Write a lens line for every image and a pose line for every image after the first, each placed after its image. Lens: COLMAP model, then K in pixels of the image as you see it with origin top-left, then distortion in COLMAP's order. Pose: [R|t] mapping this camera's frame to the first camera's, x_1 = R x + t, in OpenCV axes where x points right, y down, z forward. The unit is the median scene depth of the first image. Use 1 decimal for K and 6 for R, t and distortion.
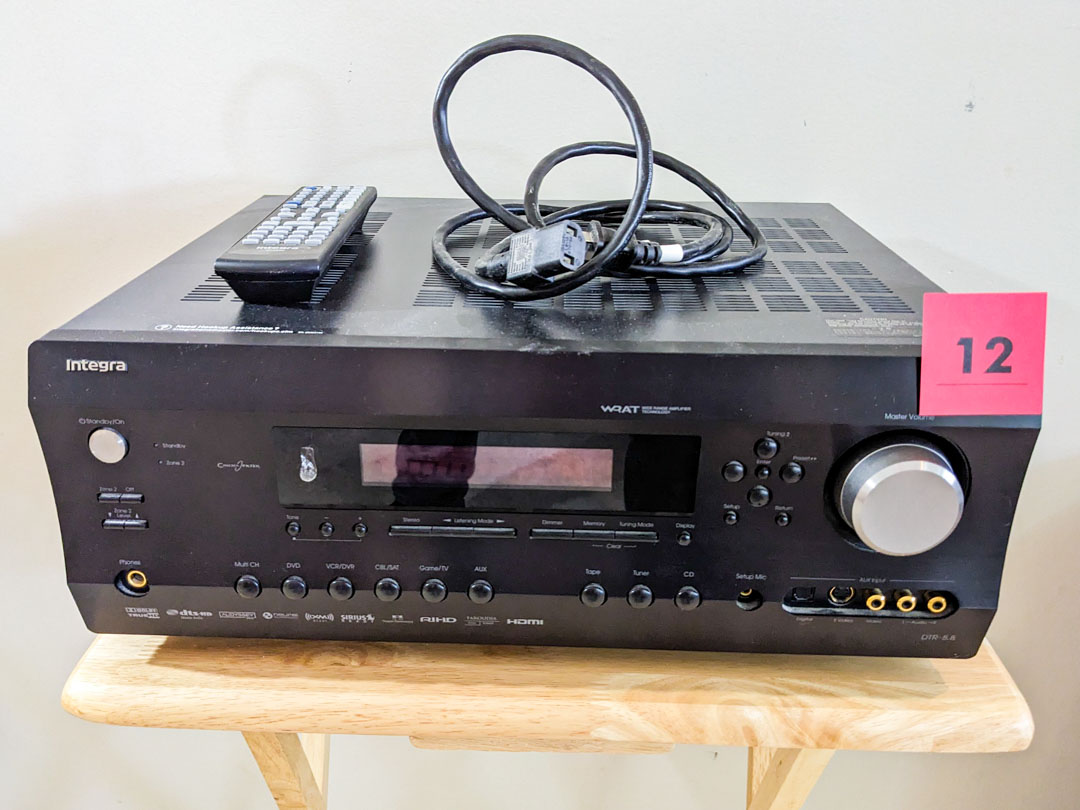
lens RADIAL K [[852.2, 0, 540.0], [0, 852.2, 405.0], [0, 0, 1]] dist [0.037612, -0.057277]
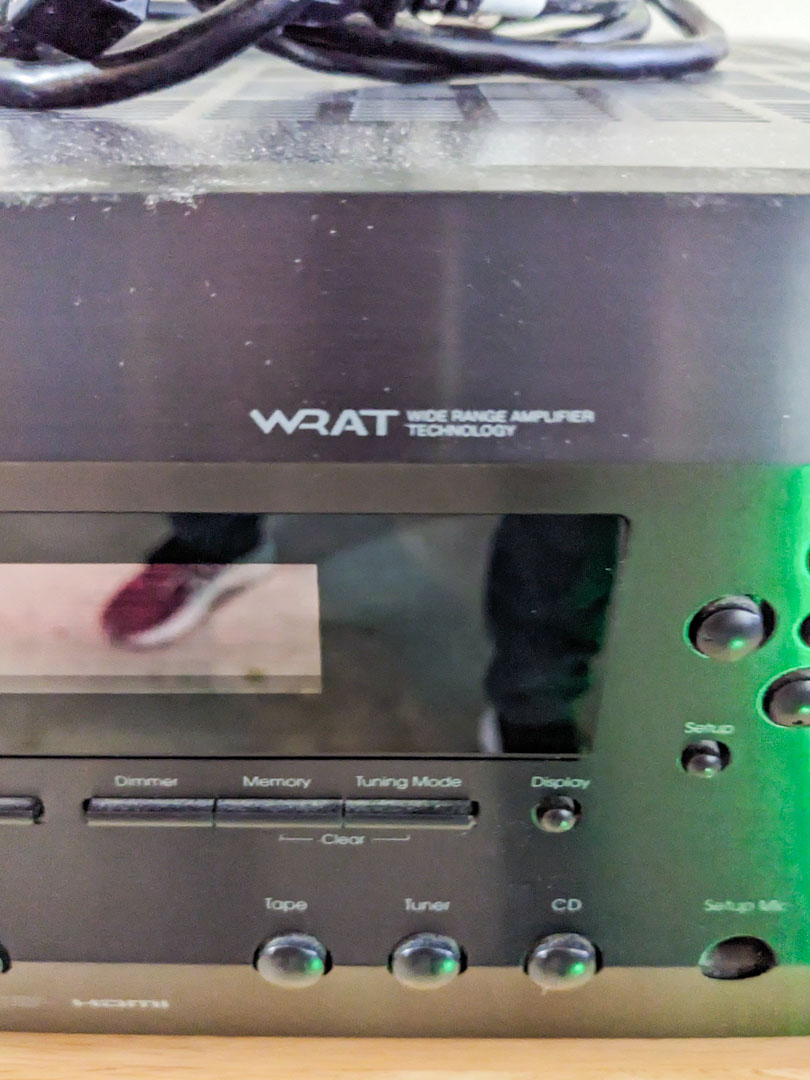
lens RADIAL K [[975.3, 0, 405.0], [0, 975.3, 540.0], [0, 0, 1]] dist [0.042286, -0.102487]
pose [[0.998585, -0.021952, 0.048438, 0.102873], [0.015240, 0.990751, 0.134835, 0.000754], [-0.050950, -0.133906, 0.989683, 0.696063]]
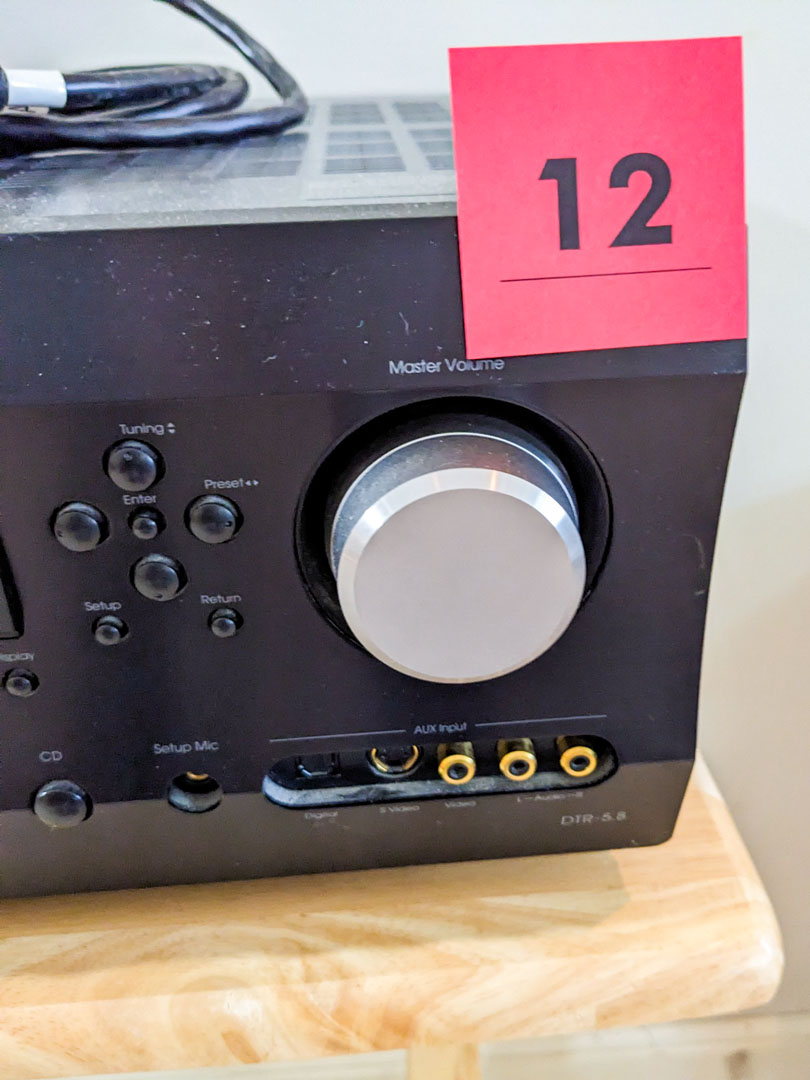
lens RADIAL K [[975.3, 0, 405.0], [0, 975.3, 540.0], [0, 0, 1]] dist [0.042286, -0.102487]
pose [[0.992120, -0.080828, 0.095735, 0.352783], [0.071976, 0.993101, 0.092570, 0.052257], [-0.102557, -0.084950, 0.991093, 0.511053]]
